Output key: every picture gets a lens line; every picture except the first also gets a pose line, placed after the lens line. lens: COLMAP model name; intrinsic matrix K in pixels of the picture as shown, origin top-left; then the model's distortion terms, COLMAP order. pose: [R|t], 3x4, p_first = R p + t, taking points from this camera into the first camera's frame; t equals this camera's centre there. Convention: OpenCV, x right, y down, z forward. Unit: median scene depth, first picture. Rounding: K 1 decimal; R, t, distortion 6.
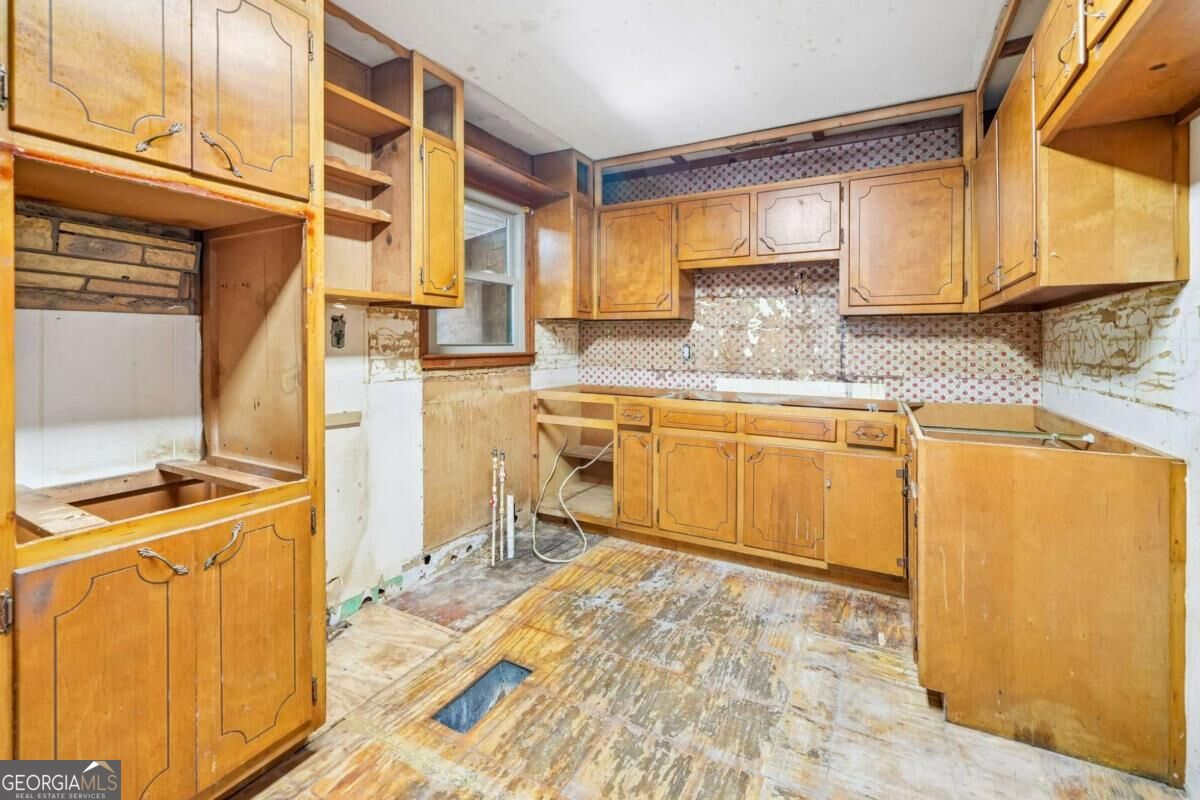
lens RADIAL K [[518.8, 0, 600.2], [0, 518.8, 339.6], [0, 0, 1]] dist [-0.000109, 0.000019]
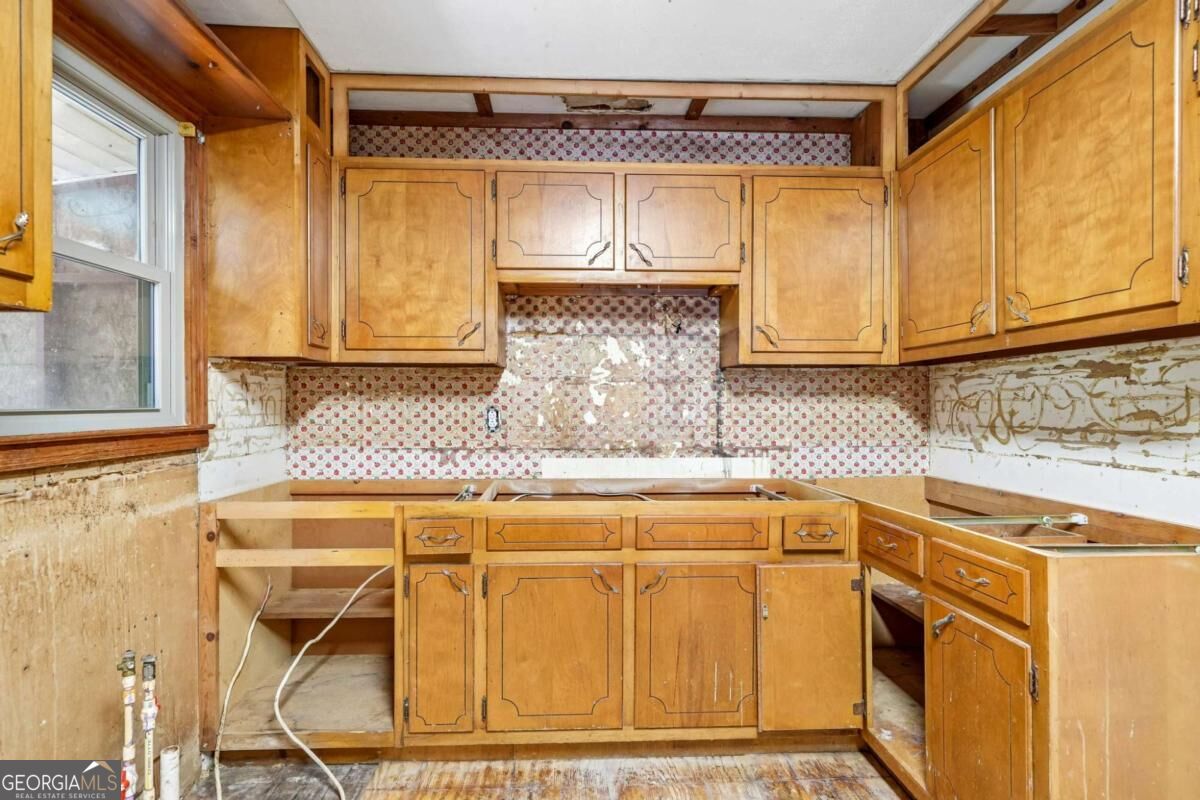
lens RADIAL K [[620.1, 0, 600.0], [0, 620.1, 400.0], [0, 0, 1]] dist [0.001046, 0.001193]
pose [[0.853306, -0.001356, 0.521408, -0.126773], [0.000588, 0.999998, 0.001637, 0.000287], [-0.521410, -0.001090, 0.853306, 0.333941]]
